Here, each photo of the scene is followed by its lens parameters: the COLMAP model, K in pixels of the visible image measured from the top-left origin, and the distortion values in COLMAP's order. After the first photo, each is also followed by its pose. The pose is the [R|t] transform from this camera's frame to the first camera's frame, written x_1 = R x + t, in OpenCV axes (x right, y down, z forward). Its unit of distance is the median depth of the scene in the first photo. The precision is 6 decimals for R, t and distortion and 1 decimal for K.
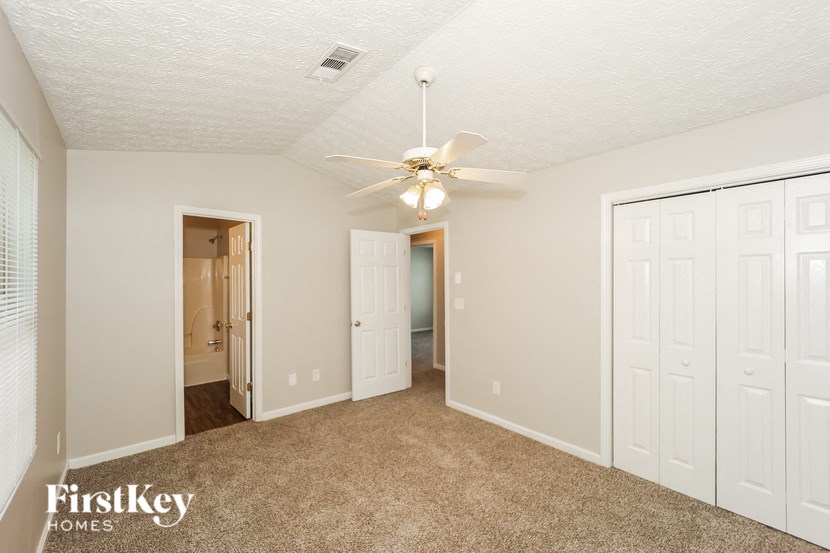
lens RADIAL K [[339.9, 0, 414.0], [0, 339.9, 279.7], [0, 0, 1]] dist [-0.001313, -0.000064]
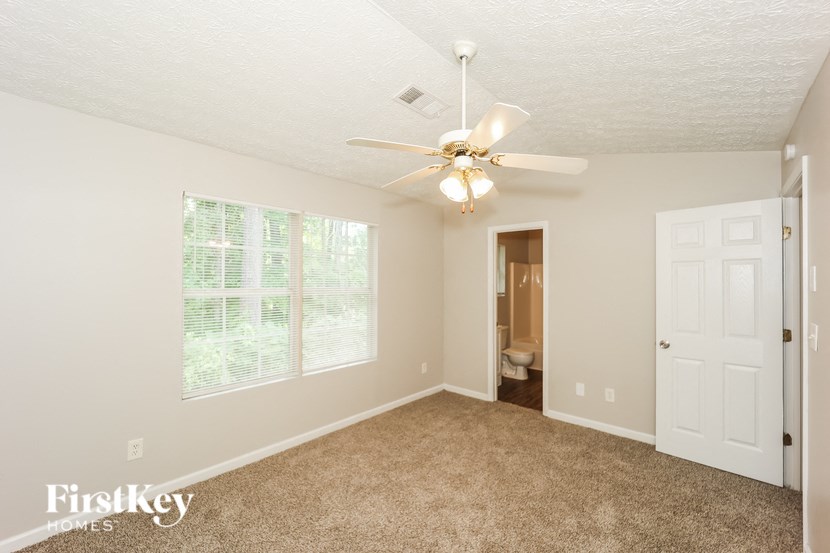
lens RADIAL K [[339.9, 0, 414.0], [0, 339.9, 279.7], [0, 0, 1]] dist [-0.001313, -0.000064]
pose [[0.138581, -0.003006, -0.990347, 0.564386], [-0.004295, 0.999984, -0.003636, -0.001380], [0.990342, 0.004758, 0.138565, 0.468477]]
